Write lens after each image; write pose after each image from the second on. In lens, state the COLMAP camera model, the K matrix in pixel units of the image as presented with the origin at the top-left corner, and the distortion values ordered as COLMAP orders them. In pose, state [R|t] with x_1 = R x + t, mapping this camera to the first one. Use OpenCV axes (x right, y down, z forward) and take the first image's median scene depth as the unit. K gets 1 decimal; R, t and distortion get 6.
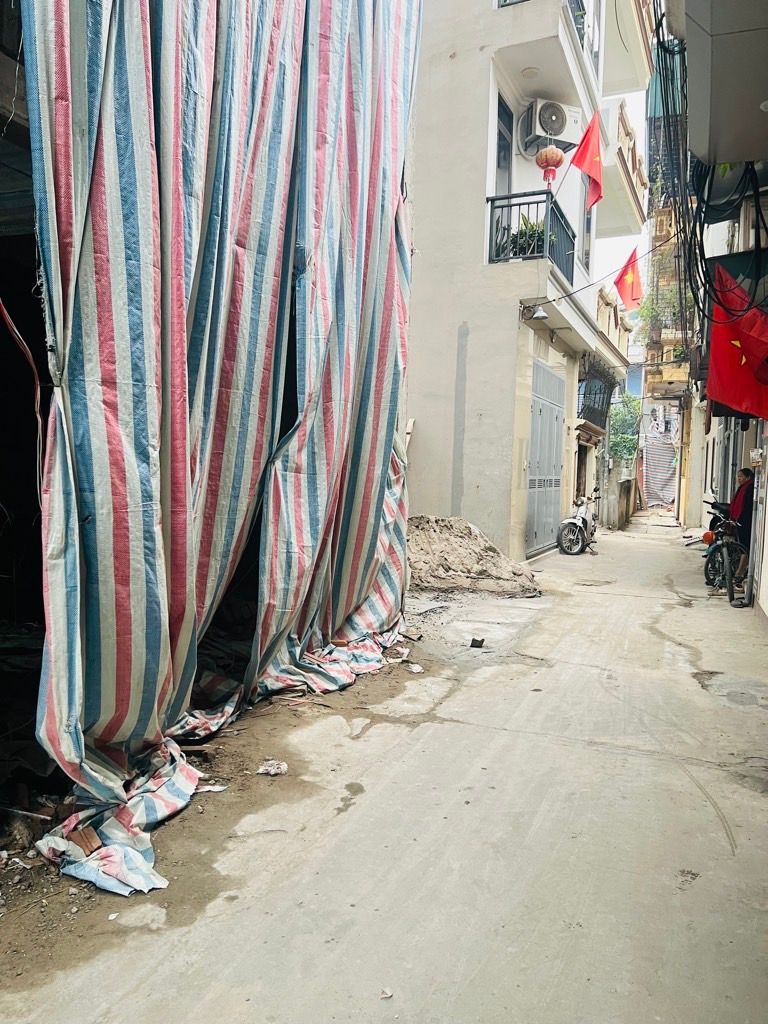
lens RADIAL K [[765.6, 0, 384.4], [0, 765.6, 514.3], [0, 0, 1]] dist [0.051238, -0.054893]
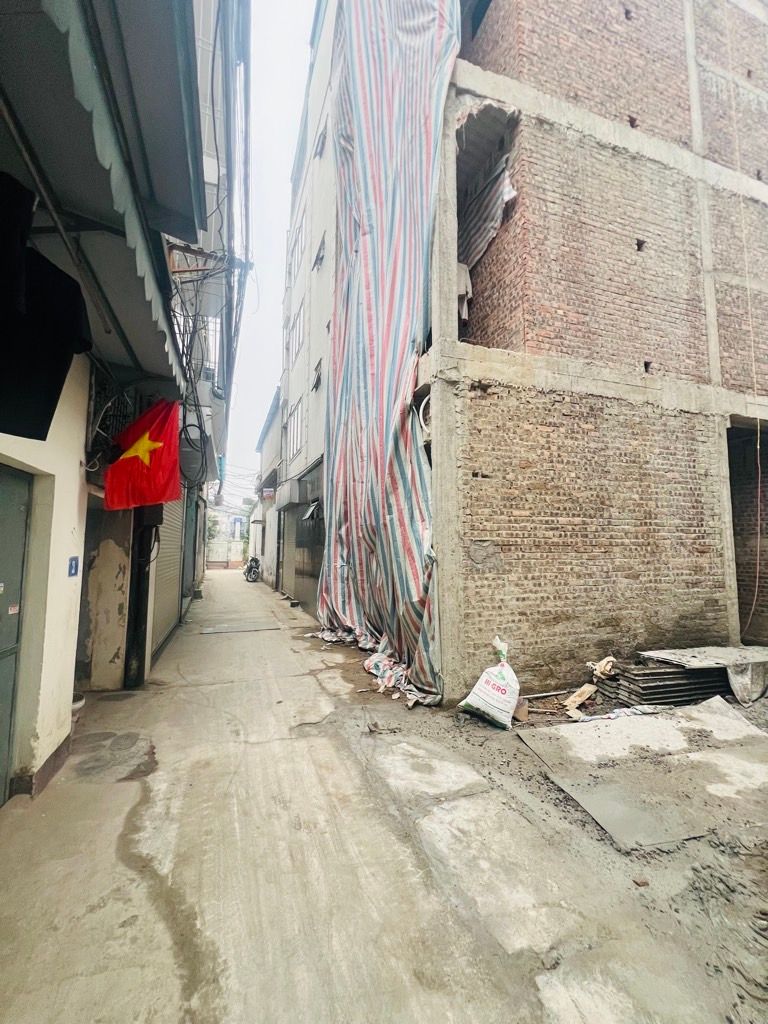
lens RADIAL K [[409.7, 0, 387.1], [0, 409.7, 510.1], [0, 0, 1]] dist [-0.003344, 0.001008]
pose [[-0.733502, -0.095668, -0.672921, 0.597850], [-0.074459, 0.995396, -0.060352, -0.110165], [0.675596, 0.005837, -0.737248, 1.670063]]
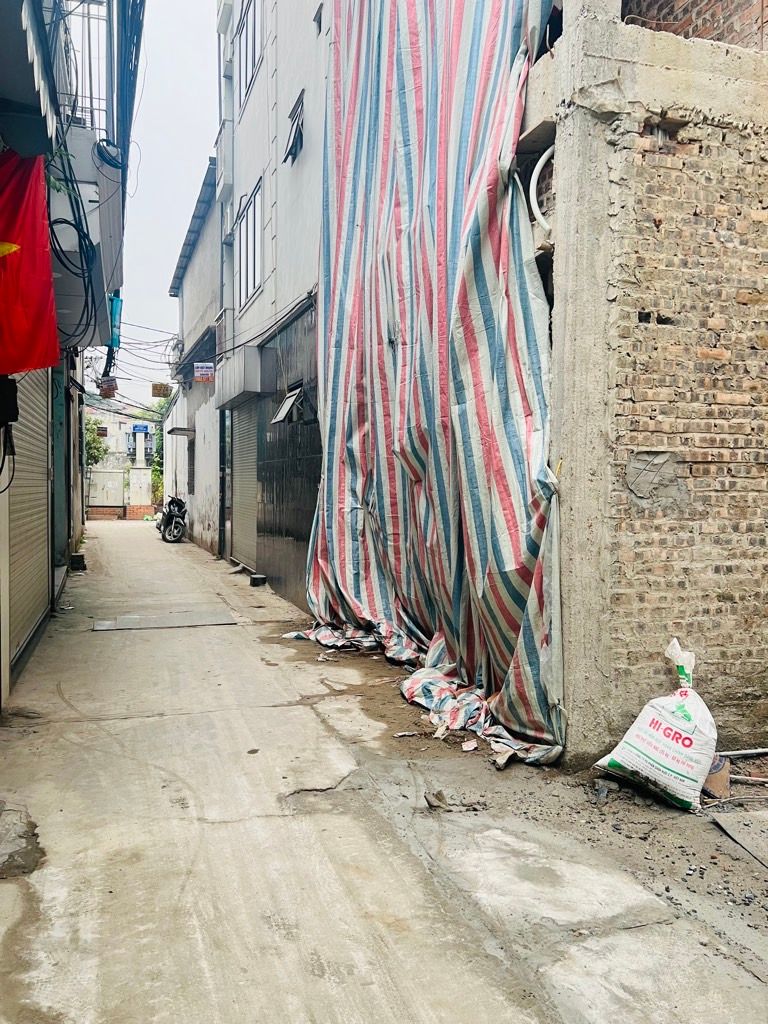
lens RADIAL K [[765.6, 0, 379.0], [0, 765.6, 518.6], [0, 0, 1]] dist [0.051238, -0.054893]
pose [[-0.763287, -0.011704, -0.645954, 0.603832], [-0.081073, 0.993668, 0.077794, -0.087864], [0.640953, 0.111749, -0.759402, 1.616517]]
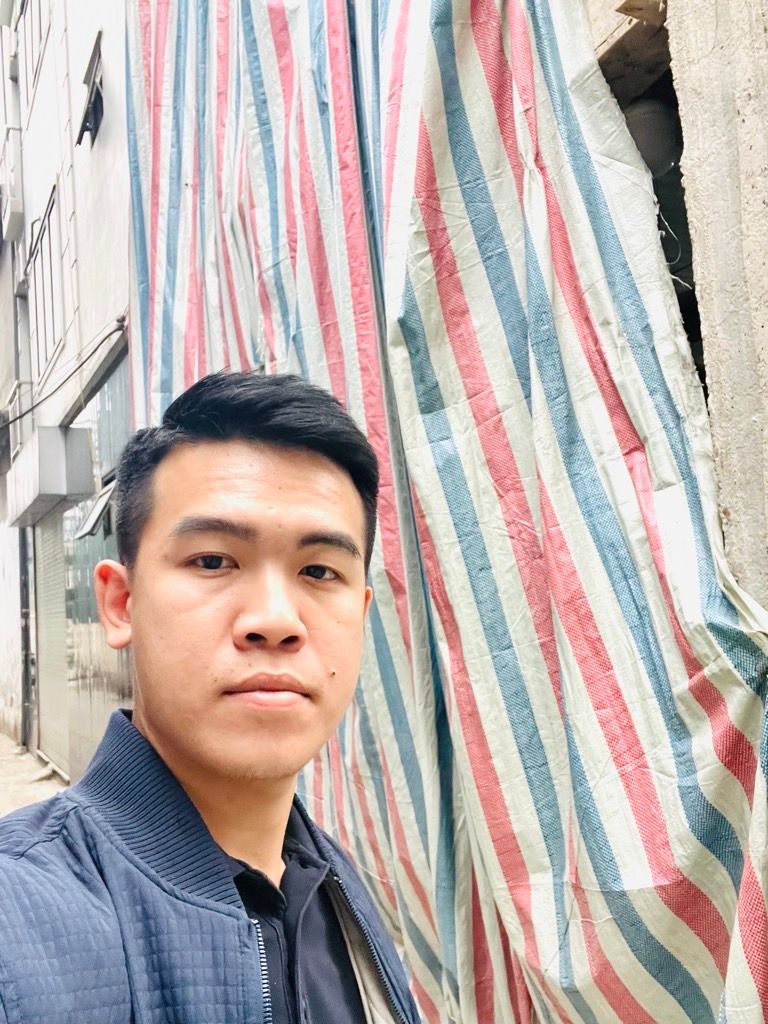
lens RADIAL K [[902.2, 0, 383.7], [0, 902.2, 511.8], [0, 0, 1]] dist [0.039993, -0.023141]
pose [[-0.673005, -0.054808, -0.737605, 0.313175], [-0.001817, 0.997370, -0.072452, -0.094701], [0.739636, -0.047421, -0.671335, 1.281212]]
